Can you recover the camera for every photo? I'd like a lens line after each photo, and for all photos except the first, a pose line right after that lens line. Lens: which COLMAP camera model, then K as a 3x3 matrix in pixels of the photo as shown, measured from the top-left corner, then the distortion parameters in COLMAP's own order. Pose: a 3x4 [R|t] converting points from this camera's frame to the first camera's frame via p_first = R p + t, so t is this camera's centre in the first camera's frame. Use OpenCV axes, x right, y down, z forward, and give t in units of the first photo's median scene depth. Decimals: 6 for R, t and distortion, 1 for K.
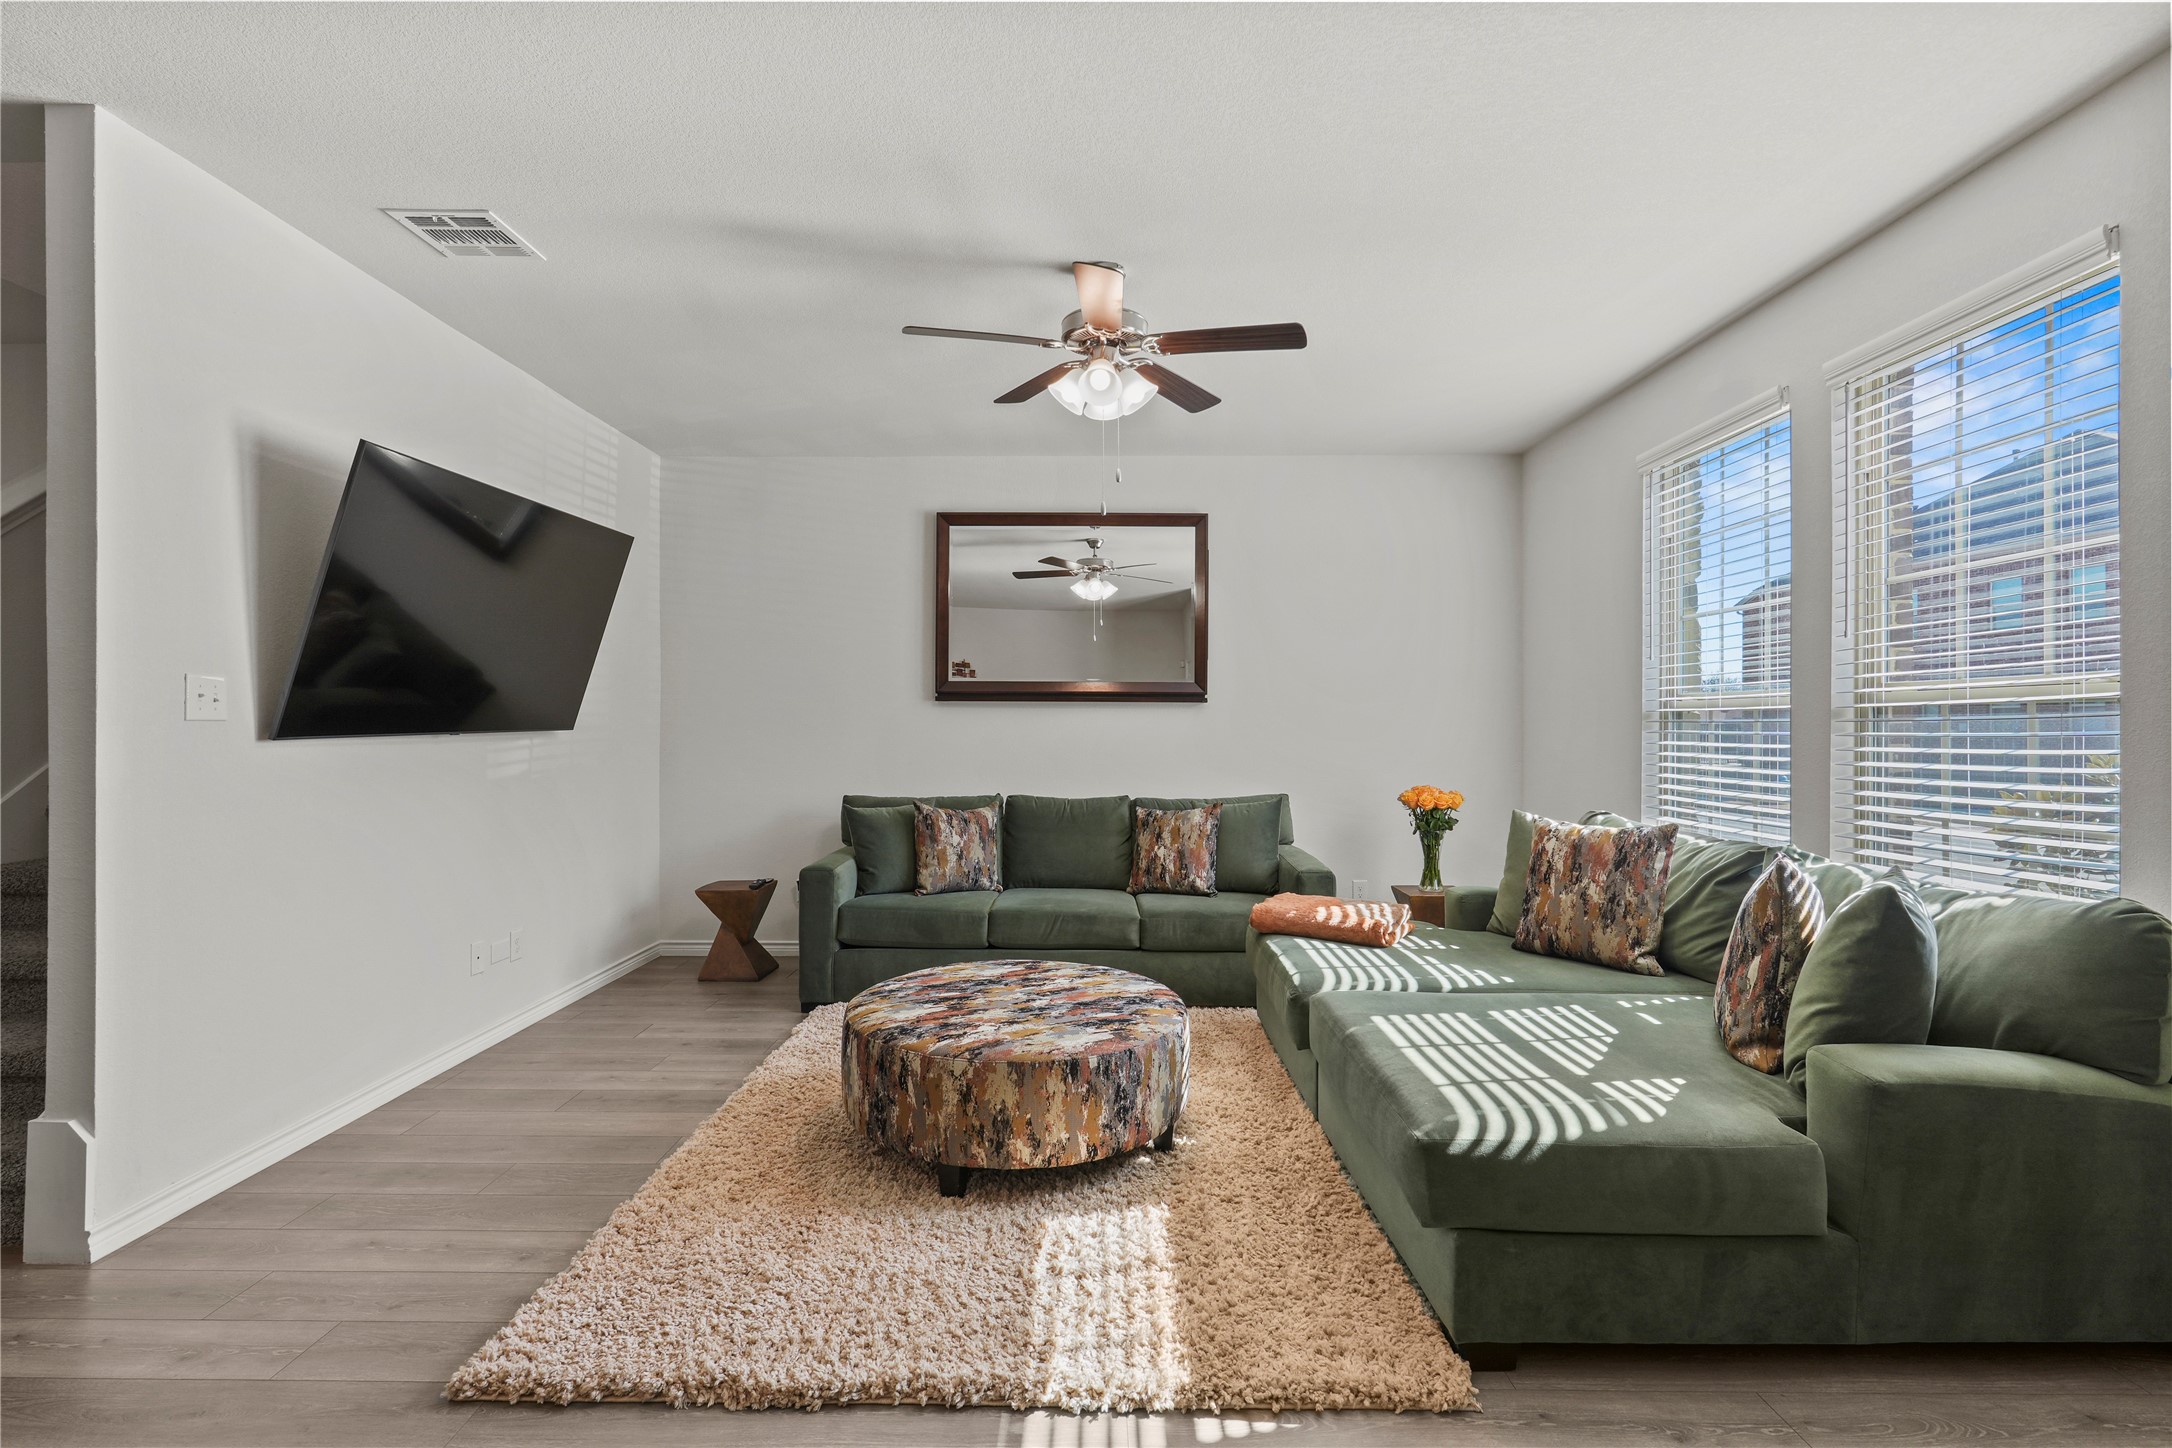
lens RADIAL K [[995.9, 0, 1077.9], [0, 995.9, 720.9], [0, 0, 1]] dist [-0.002109, 0.000891]
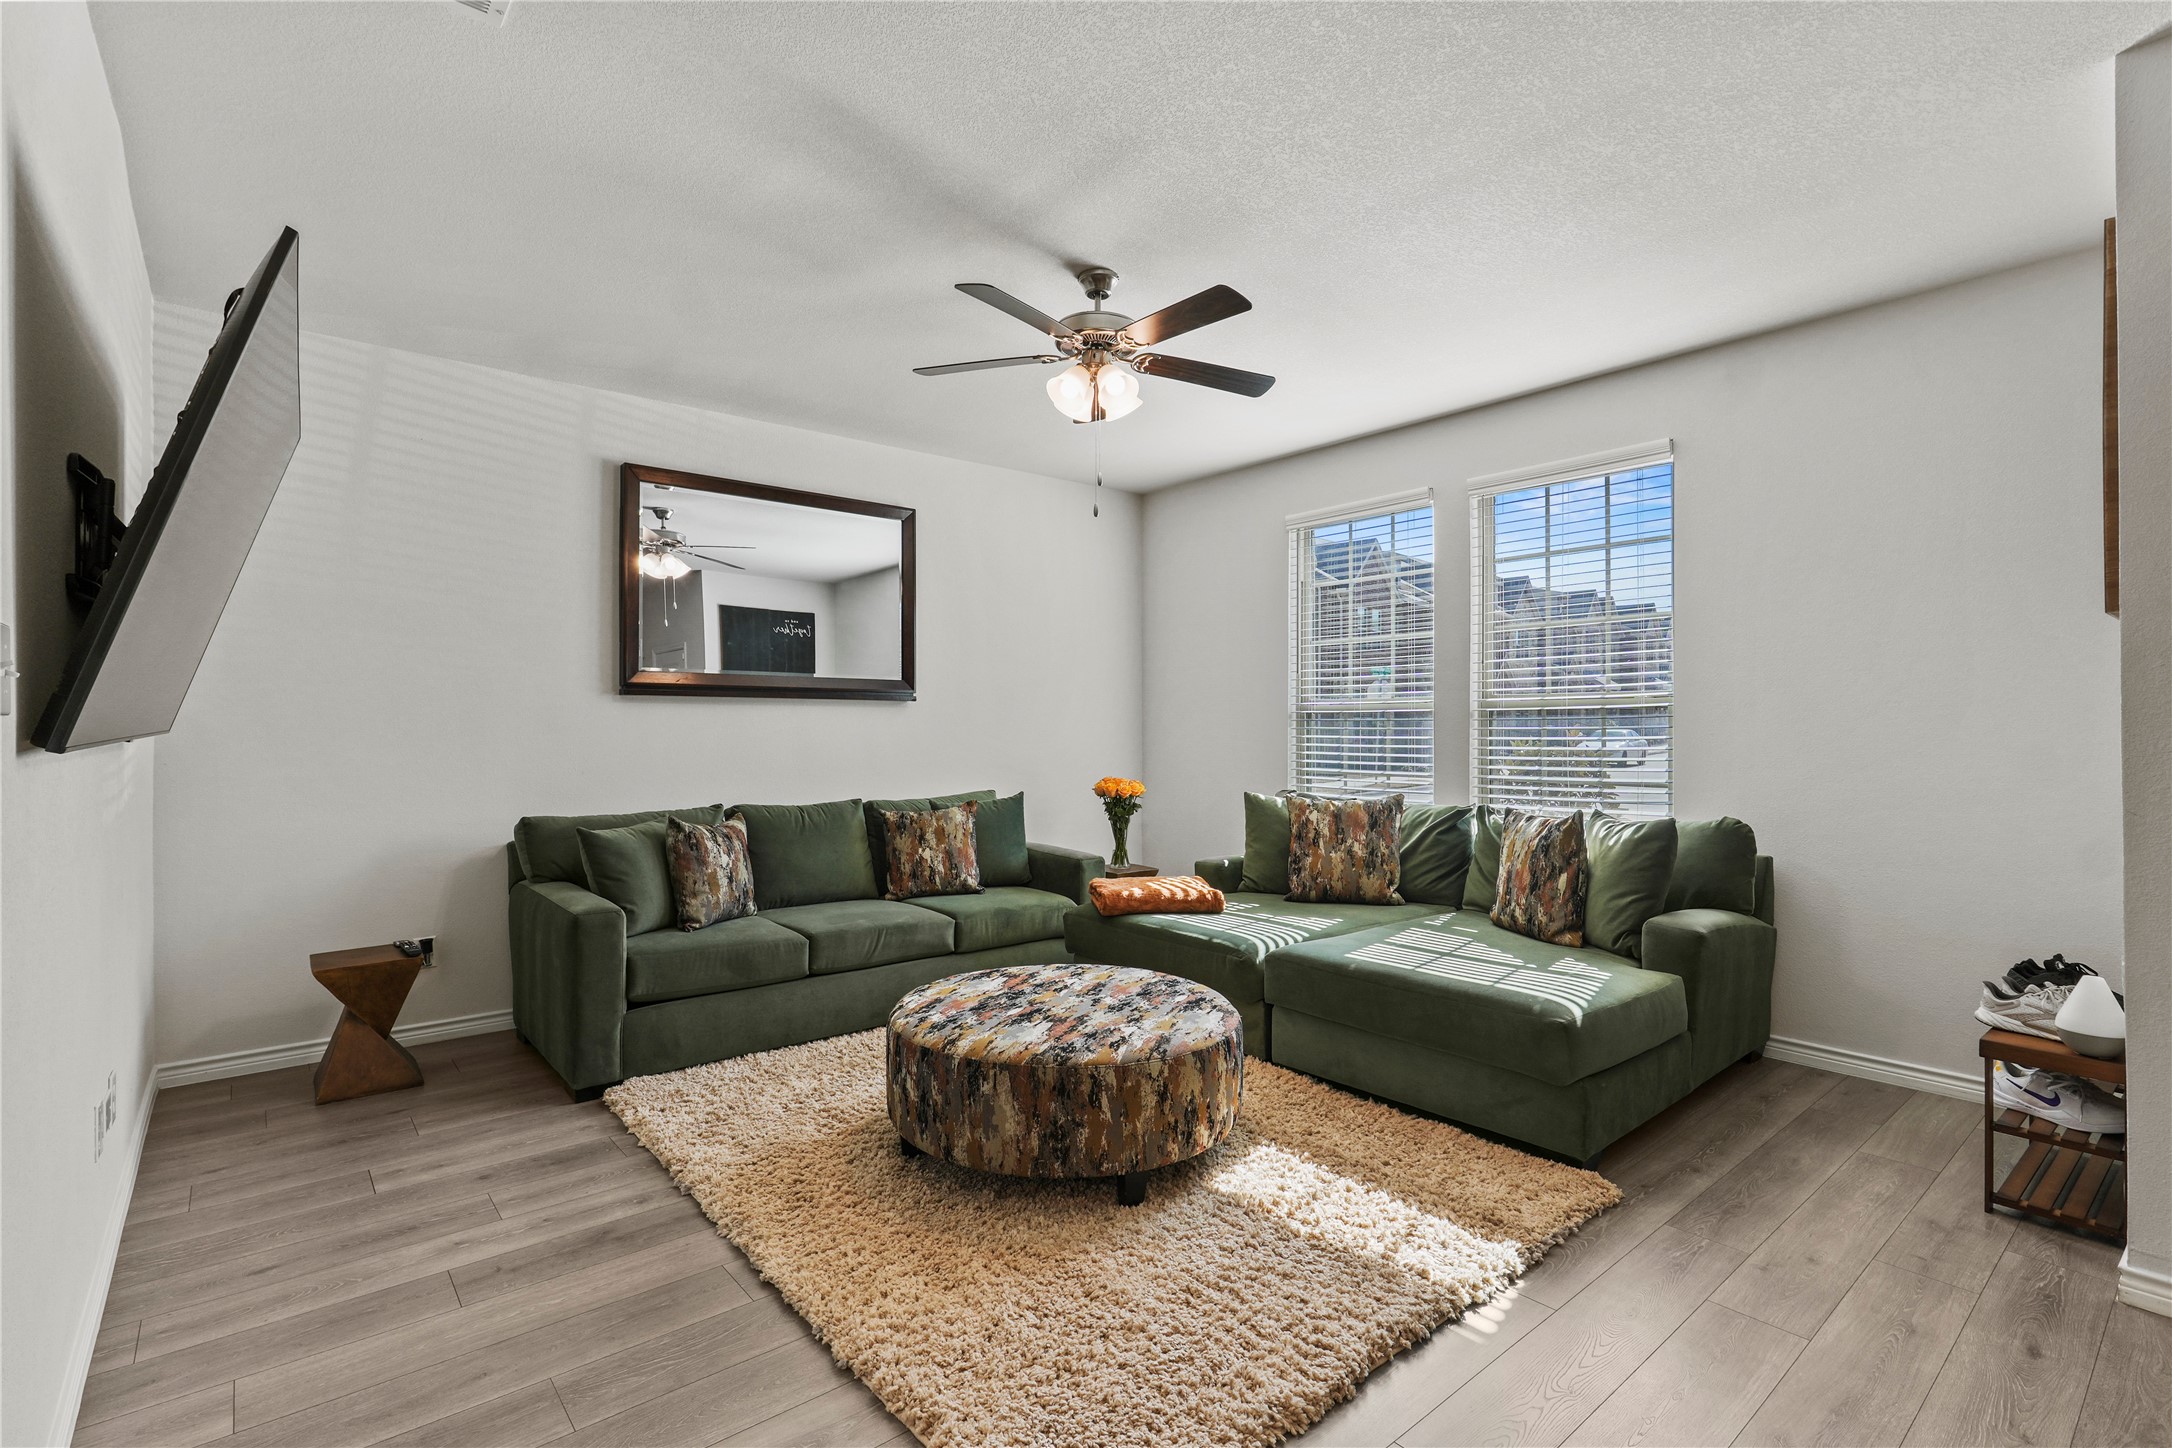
lens RADIAL K [[995.9, 0, 1095.6], [0, 995.9, 722.7], [0, 0, 1]] dist [-0.002109, 0.000891]
pose [[0.764334, -0.001626, 0.644818, -0.639511], [0.000457, 0.999998, 0.001980, 0.001704], [-0.644820, -0.001219, 0.764334, 0.224963]]
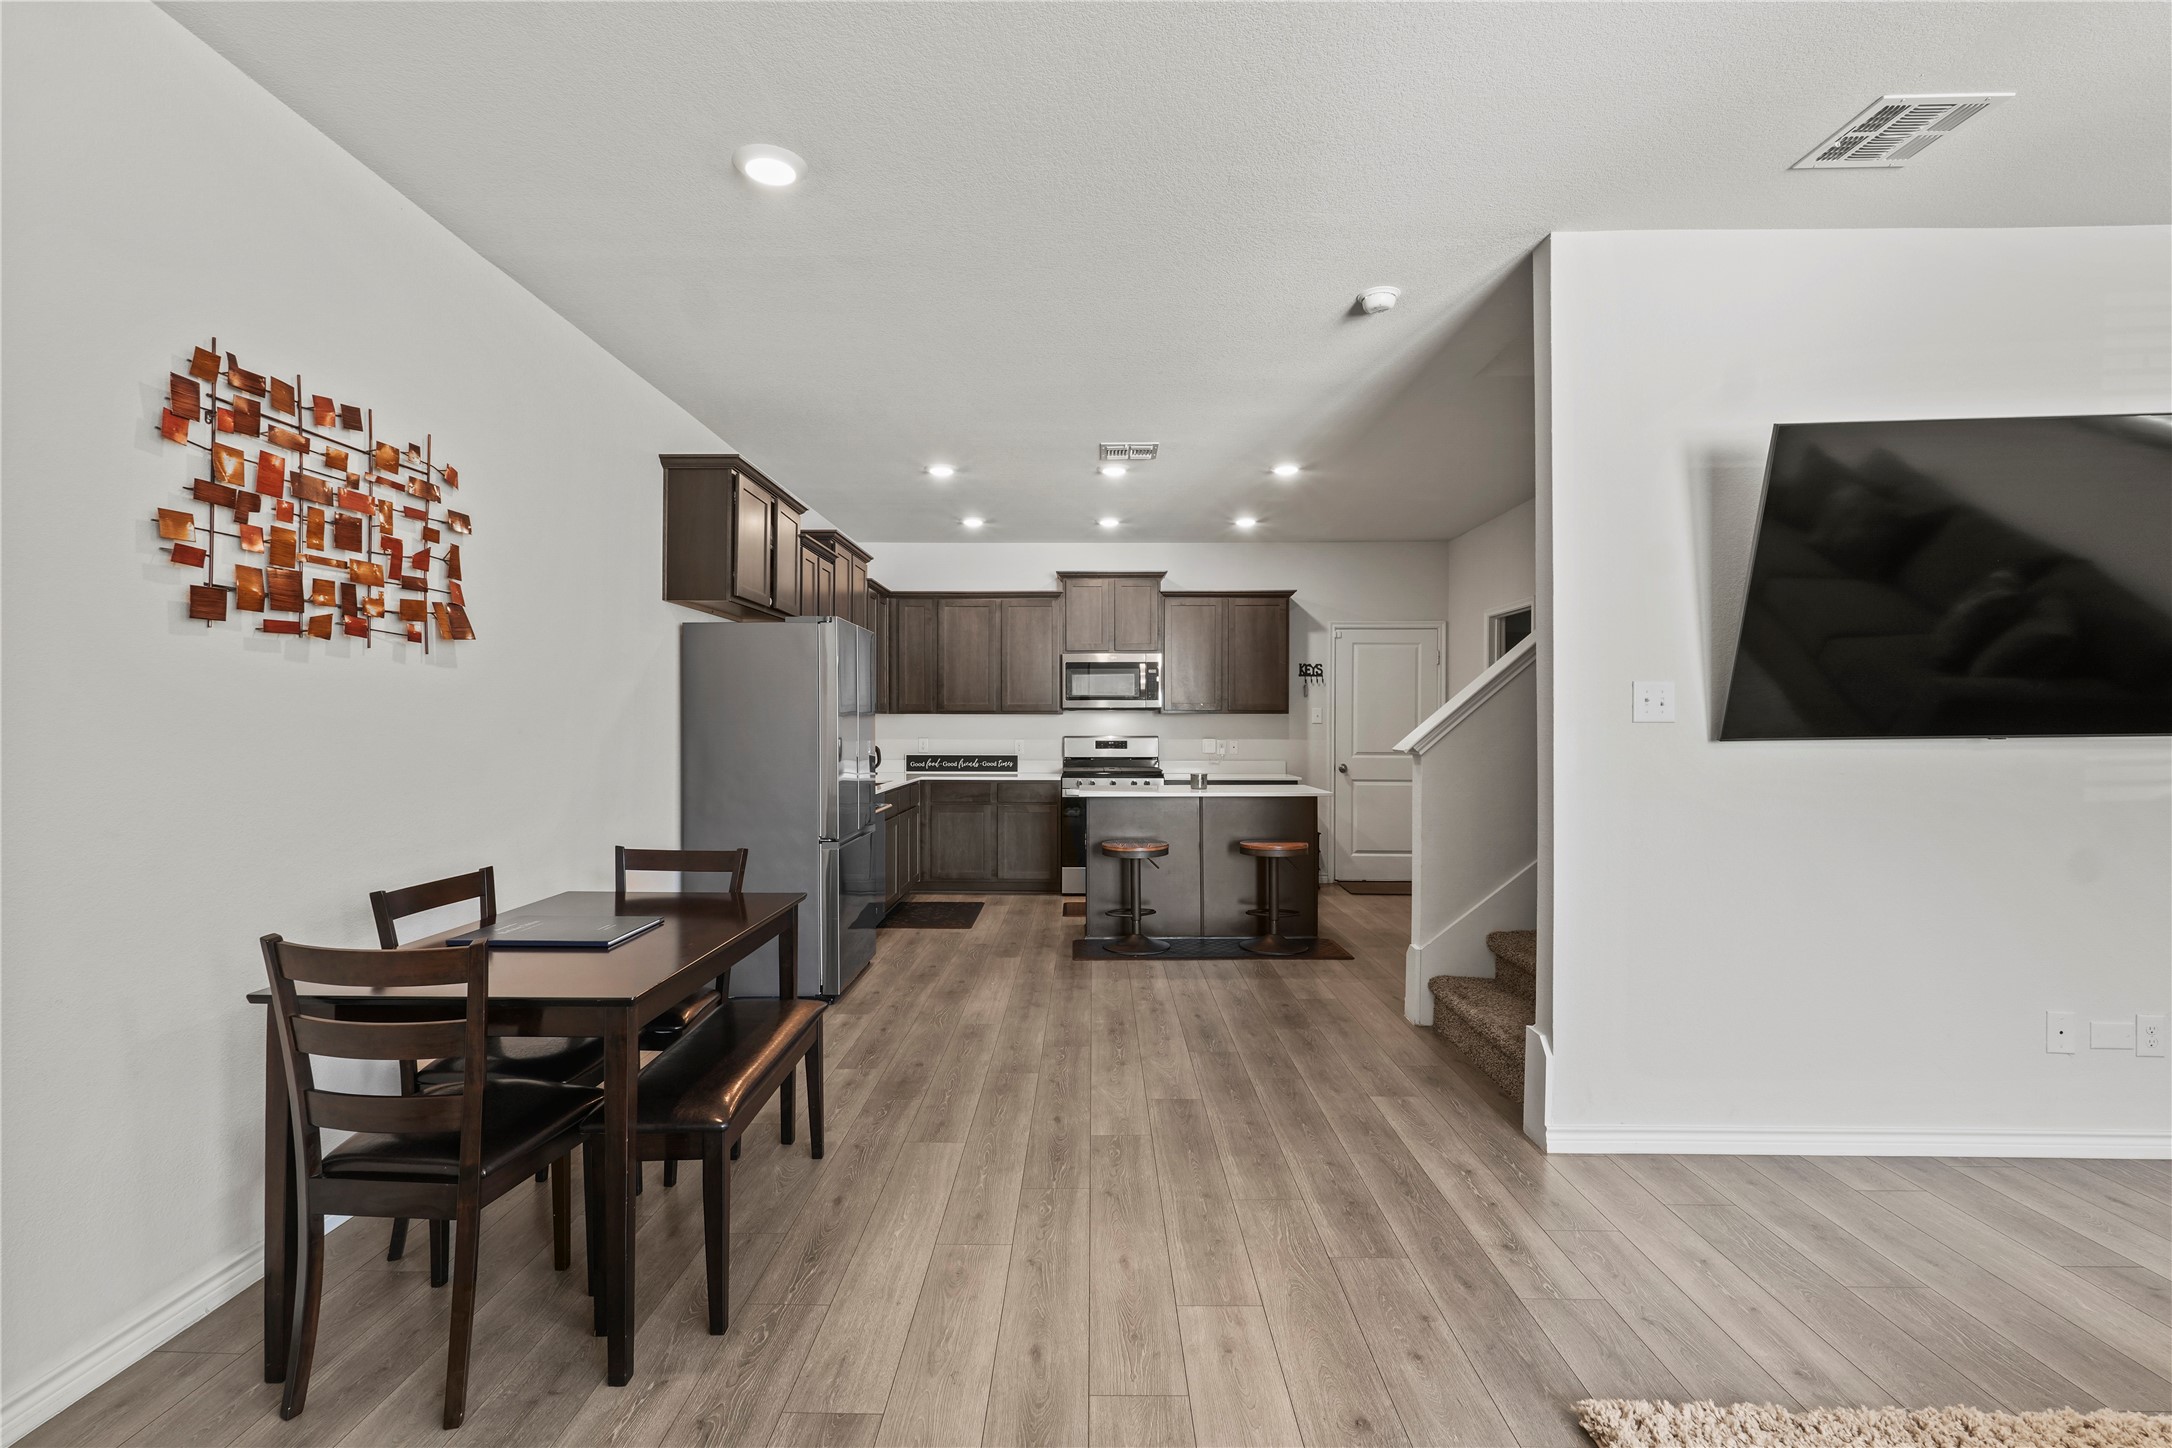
lens RADIAL K [[995.9, 0, 1071.2], [0, 995.9, 723.5], [0, 0, 1]] dist [-0.002109, 0.000891]
pose [[-0.008343, -0.001318, -0.999964, 0.202112], [0.001661, 0.999998, -0.001332, 0.001246], [0.999964, -0.001672, -0.008341, 0.300433]]
